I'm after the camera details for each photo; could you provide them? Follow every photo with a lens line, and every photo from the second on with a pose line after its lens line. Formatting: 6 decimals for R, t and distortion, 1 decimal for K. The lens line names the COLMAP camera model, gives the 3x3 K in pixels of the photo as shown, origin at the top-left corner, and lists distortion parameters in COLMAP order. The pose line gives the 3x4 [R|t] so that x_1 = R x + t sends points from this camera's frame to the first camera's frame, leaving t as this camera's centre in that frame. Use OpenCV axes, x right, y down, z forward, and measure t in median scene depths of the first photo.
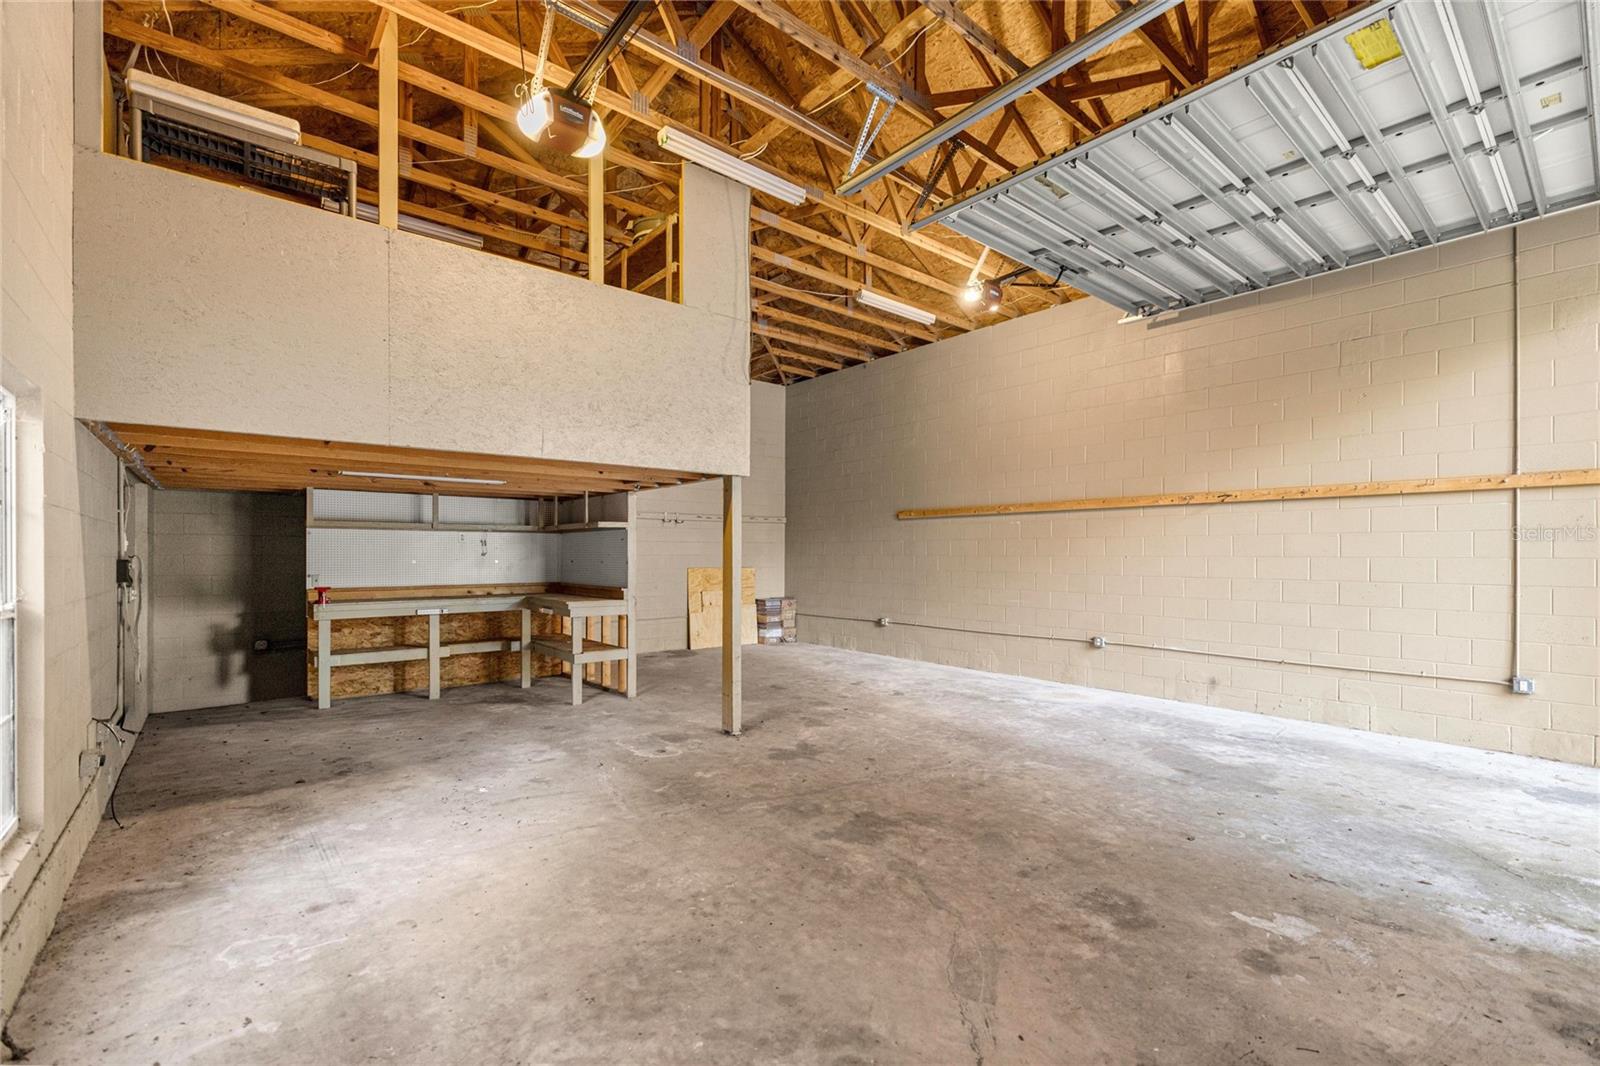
lens RADIAL K [[676.7, 0, 793.4], [0, 676.7, 544.5], [0, 0, 1]] dist [0.001136, -0.000034]
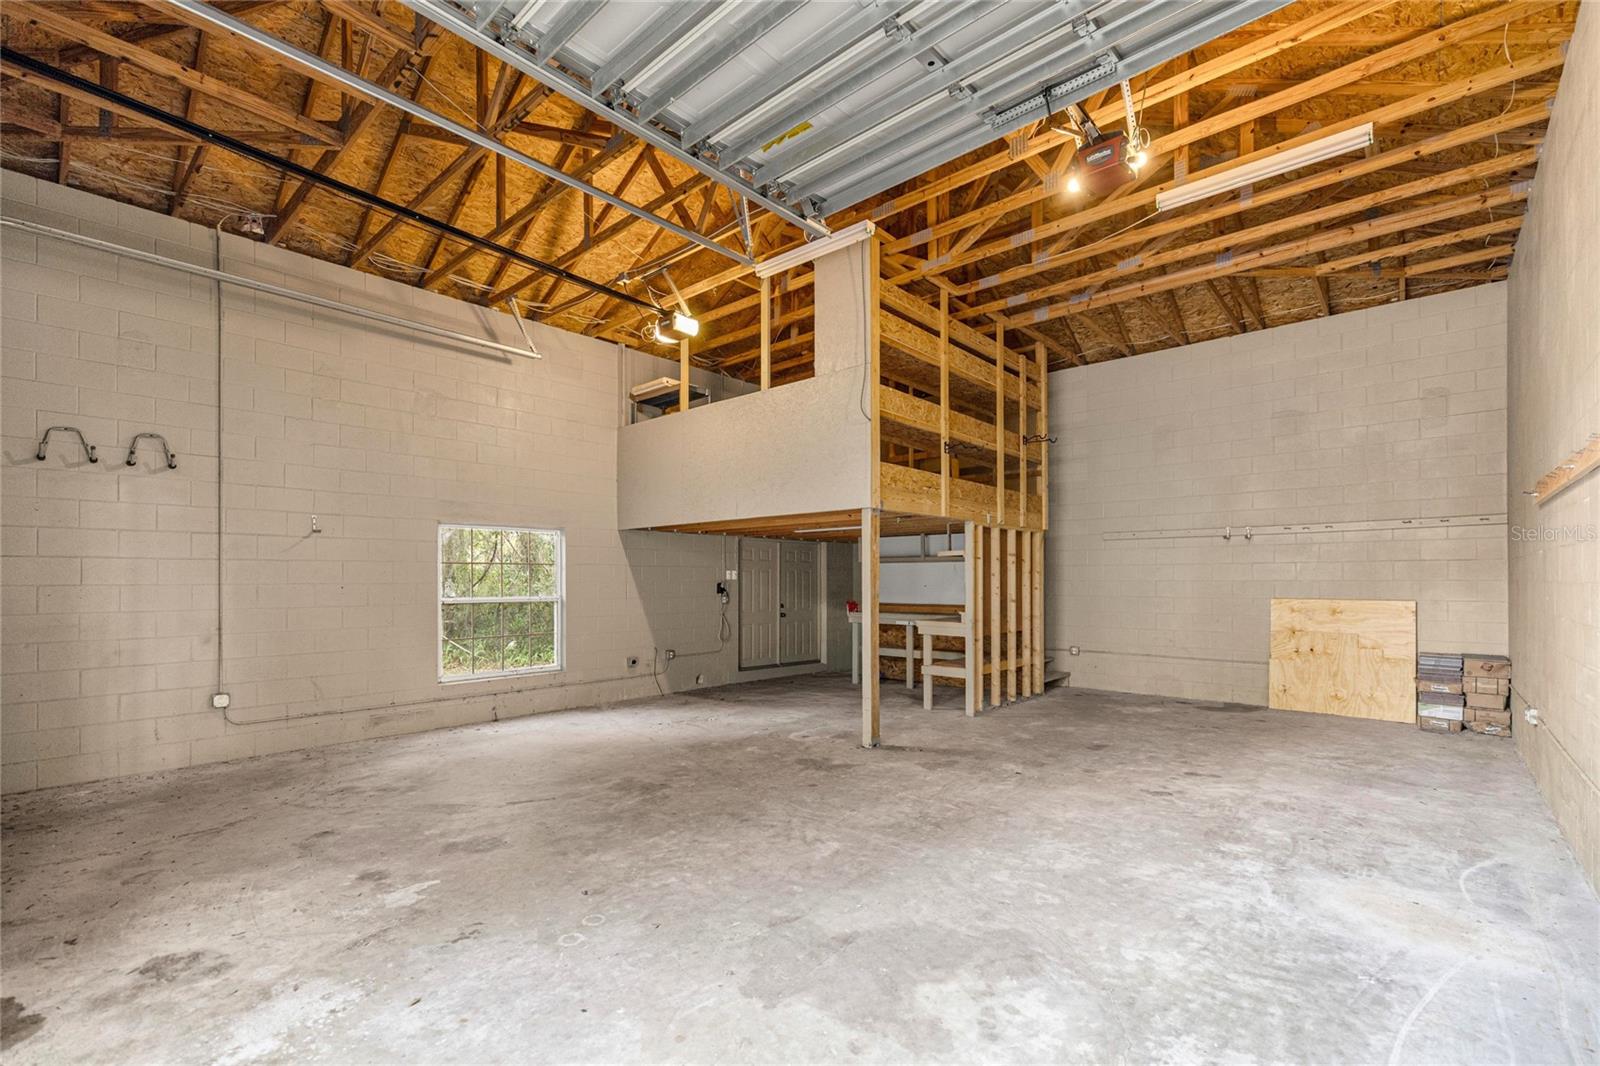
lens RADIAL K [[690.4, 0, 804.6], [0, 690.4, 588.4], [0, 0, 1]] dist [0.000233, 0.000123]
pose [[0.170831, 0.010895, -0.985240, 1.189124], [0.015451, 0.999786, 0.013735, 0.014051], [0.985179, -0.017569, 0.170626, 0.876203]]
